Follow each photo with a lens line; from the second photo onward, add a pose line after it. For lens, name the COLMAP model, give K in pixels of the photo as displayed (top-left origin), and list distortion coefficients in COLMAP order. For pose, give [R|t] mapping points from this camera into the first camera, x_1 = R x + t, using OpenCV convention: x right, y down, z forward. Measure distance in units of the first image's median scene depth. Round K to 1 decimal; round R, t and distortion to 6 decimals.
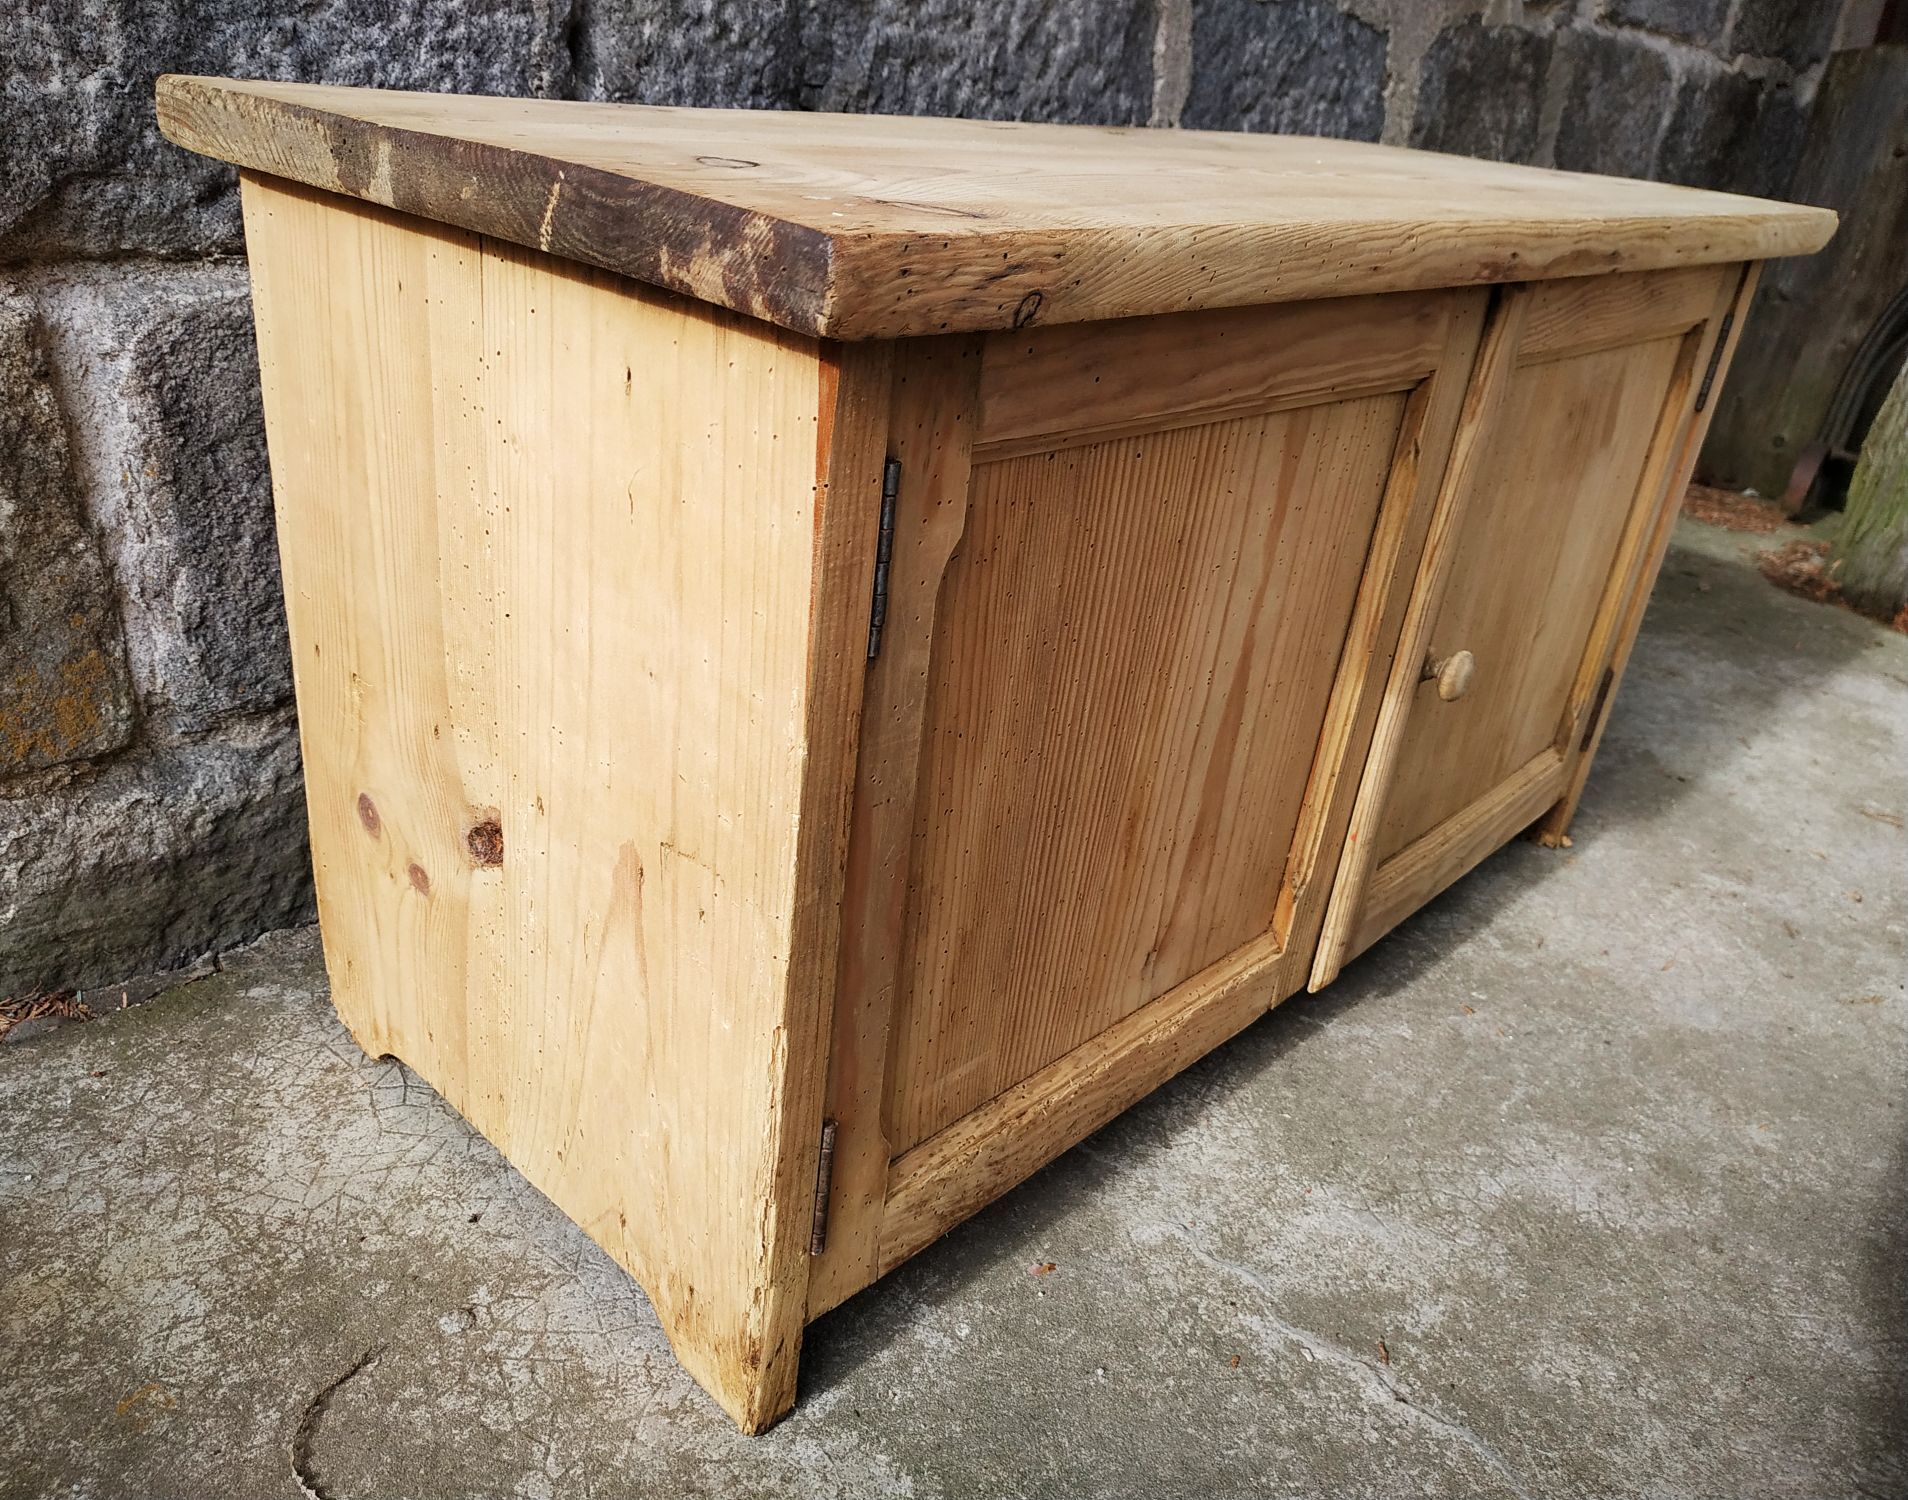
lens RADIAL K [[1458.1, 0, 899.3], [0, 1458.1, 759.1], [0, 0, 1]] dist [-0.000915, -0.014435]
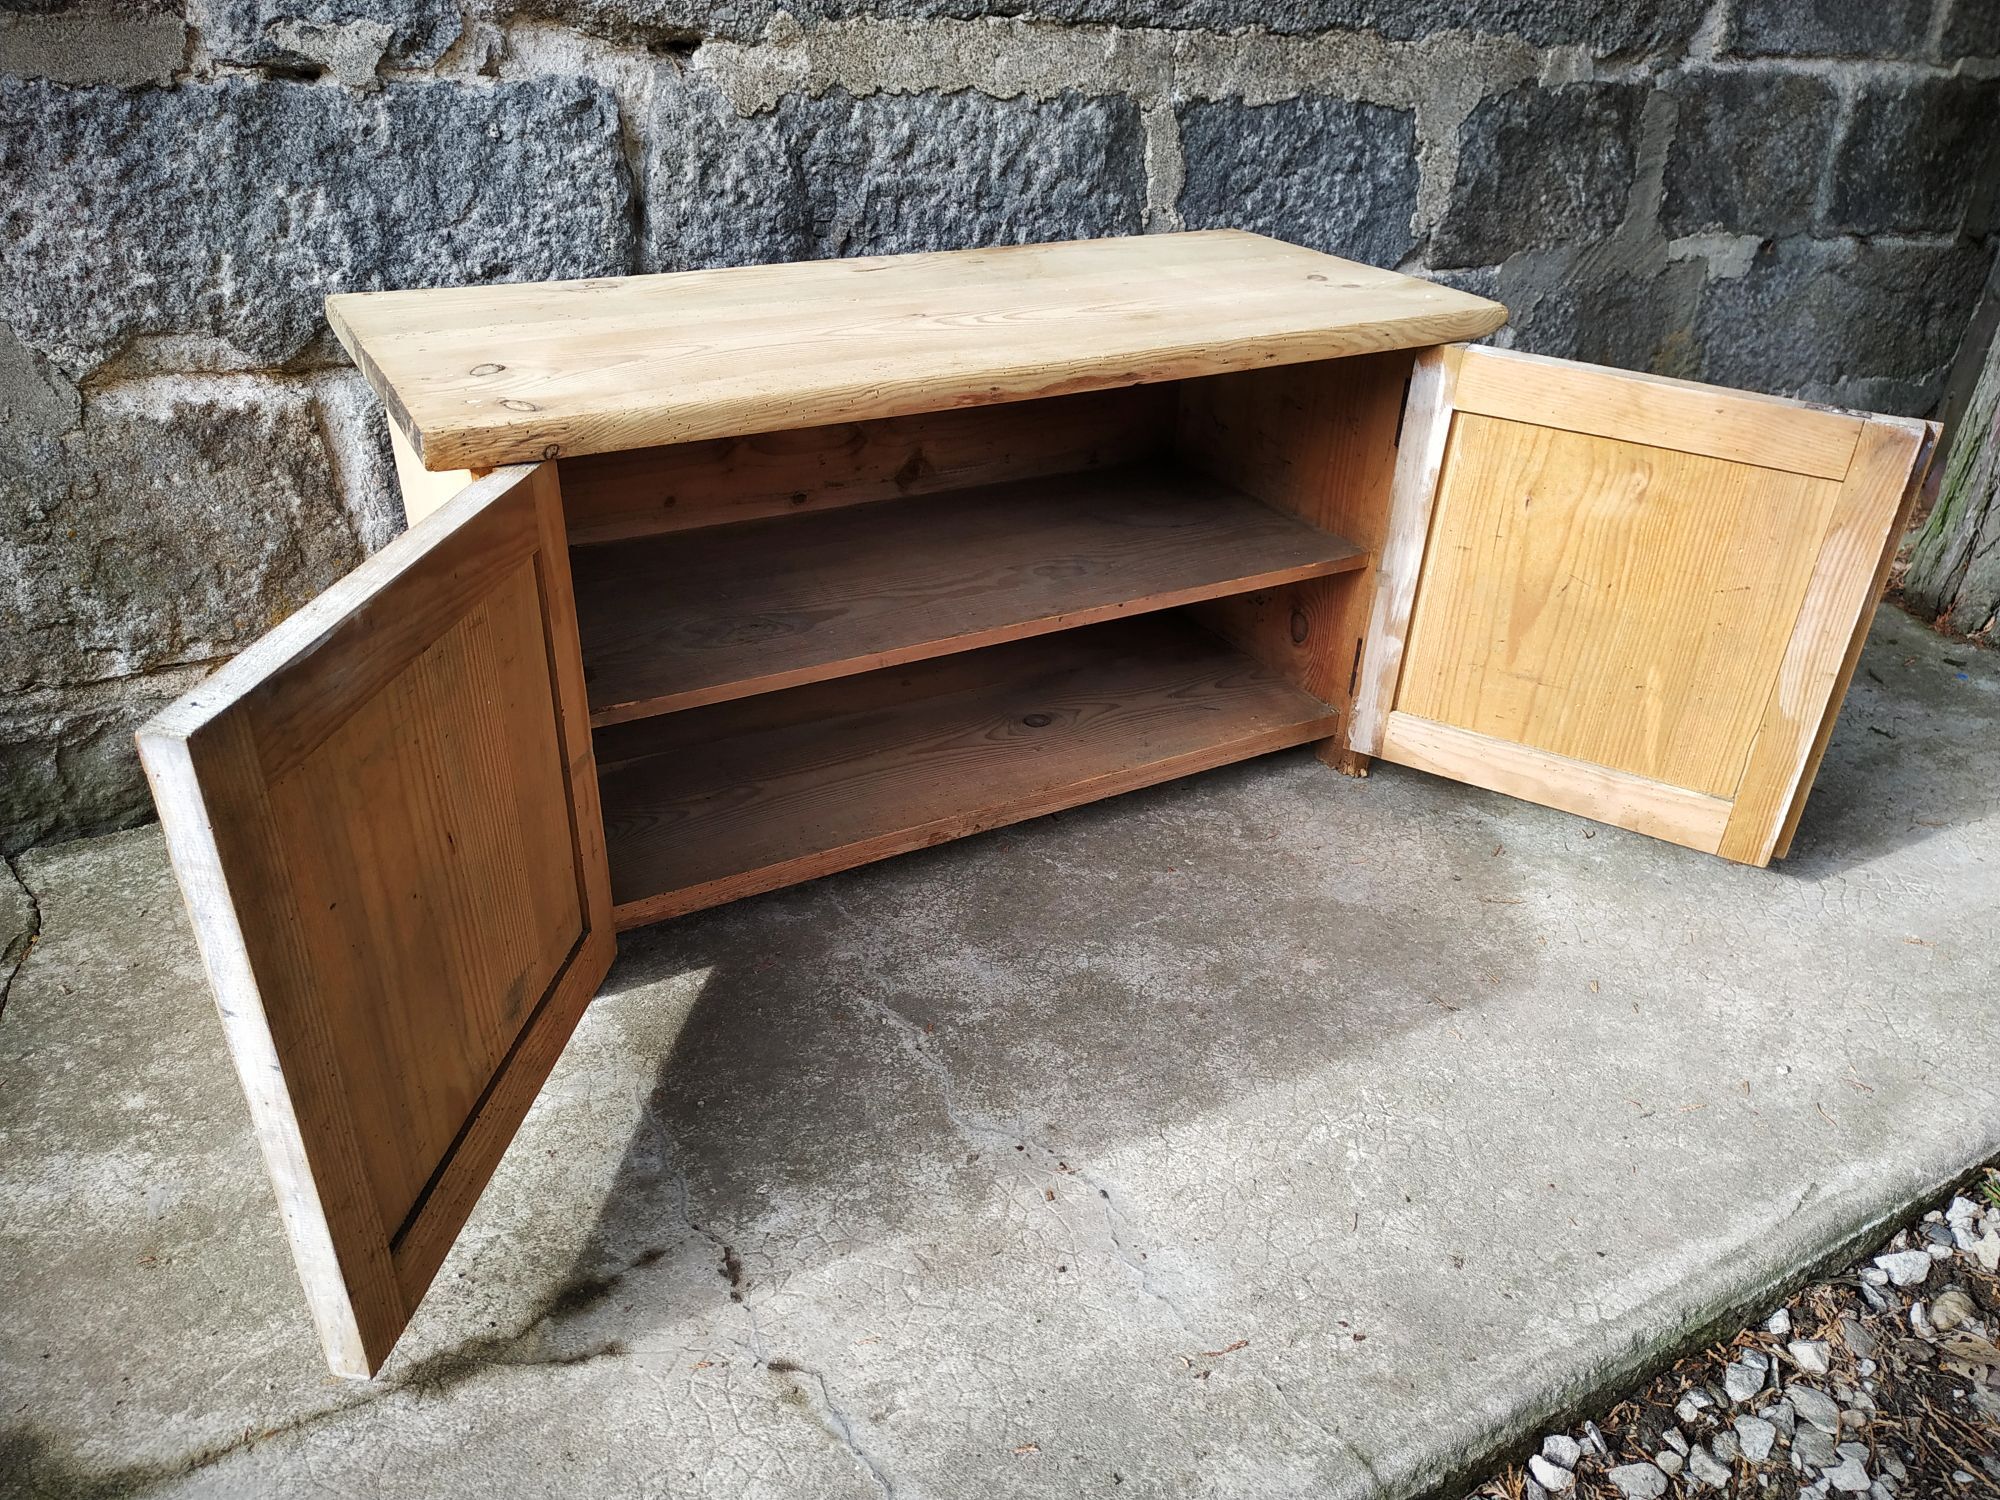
lens RADIAL K [[1459.7, 0, 1001.4], [0, 1459.7, 758.1], [0, 0, 1]] dist [0.002922, -0.011991]
pose [[0.958831, 0.078218, -0.272994, 0.699010], [-0.068266, 0.996616, 0.045782, 0.008081], [0.275651, -0.025261, 0.960926, -0.496784]]
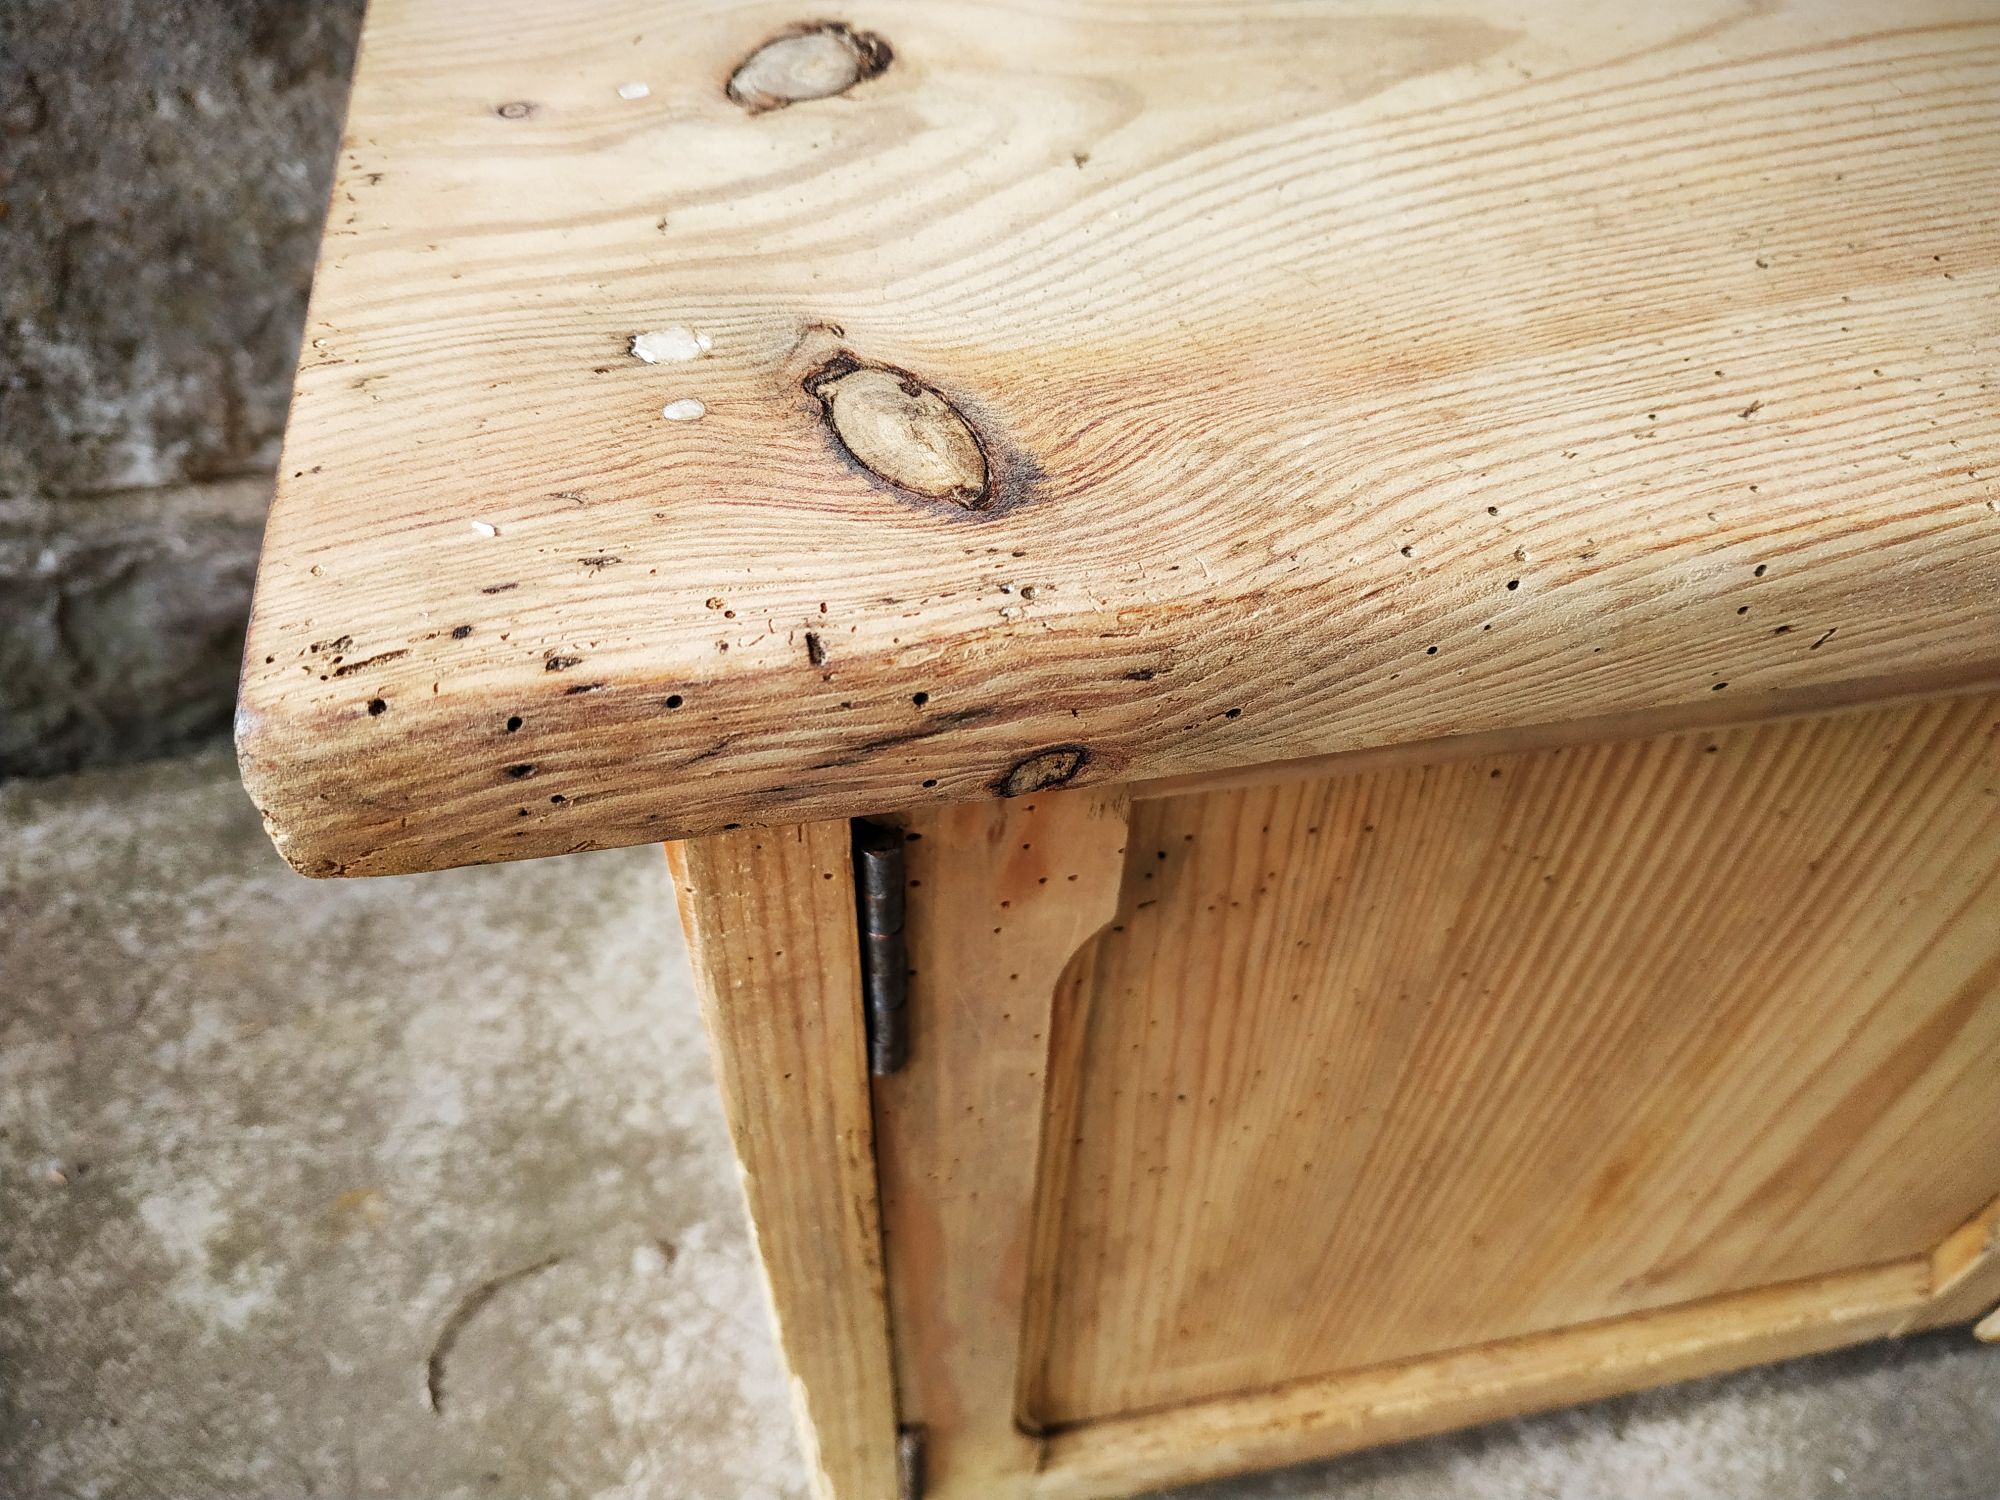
lens RADIAL K [[1507.7, 0, 991.8], [0, 1507.7, 753.2], [0, 0, 1]] dist [-0.019625, -0.007449]
pose [[0.823033, 0.366802, -0.433674, 0.120714], [-0.200323, 0.901910, 0.382660, -0.226666], [0.531496, -0.228067, 0.815781, 0.330493]]
